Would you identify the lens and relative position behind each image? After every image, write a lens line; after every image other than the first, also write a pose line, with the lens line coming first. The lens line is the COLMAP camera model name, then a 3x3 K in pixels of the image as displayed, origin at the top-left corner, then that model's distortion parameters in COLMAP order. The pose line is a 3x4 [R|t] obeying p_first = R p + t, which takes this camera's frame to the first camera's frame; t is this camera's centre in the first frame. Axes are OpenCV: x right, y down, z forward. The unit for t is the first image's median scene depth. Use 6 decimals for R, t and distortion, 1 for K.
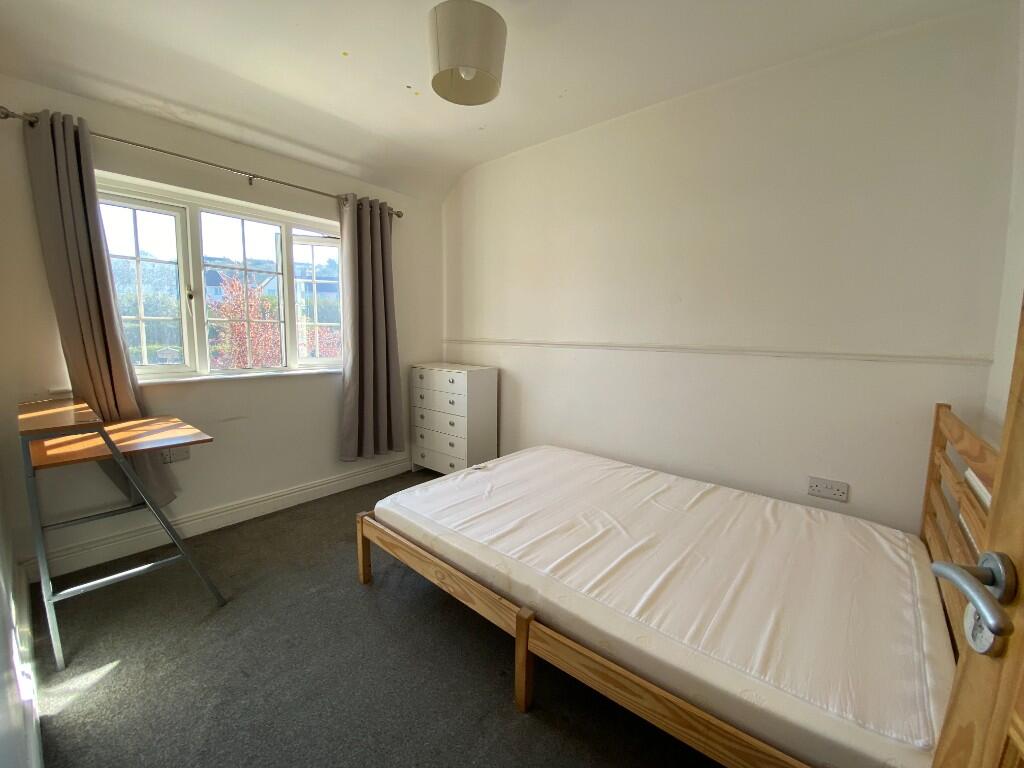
lens RADIAL K [[417.0, 0, 512.0], [0, 417.0, 384.0], [0, 0, 1]] dist [0.051177, -0.035764]
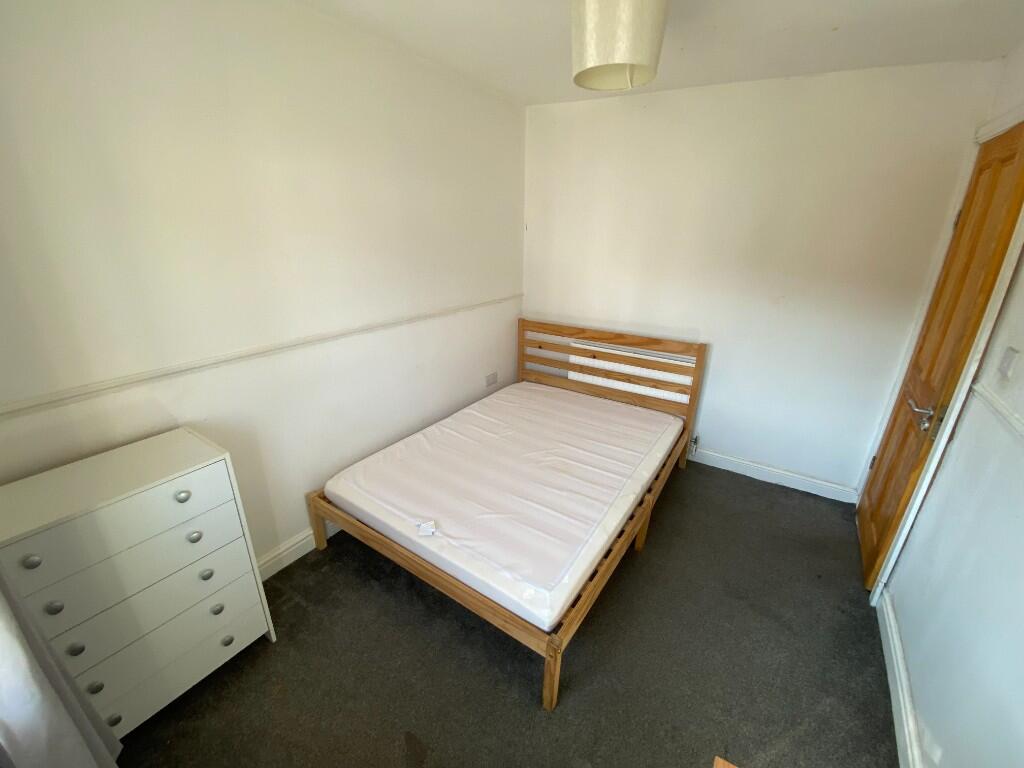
lens RADIAL K [[417.0, 0, 512.0], [0, 417.0, 384.0], [0, 0, 1]] dist [0.051177, -0.035764]
pose [[-0.127614, -0.366828, 0.921494, -0.741161], [0.097744, 0.919916, 0.379737, -0.332277], [-0.986996, 0.138530, -0.081540, 0.939085]]
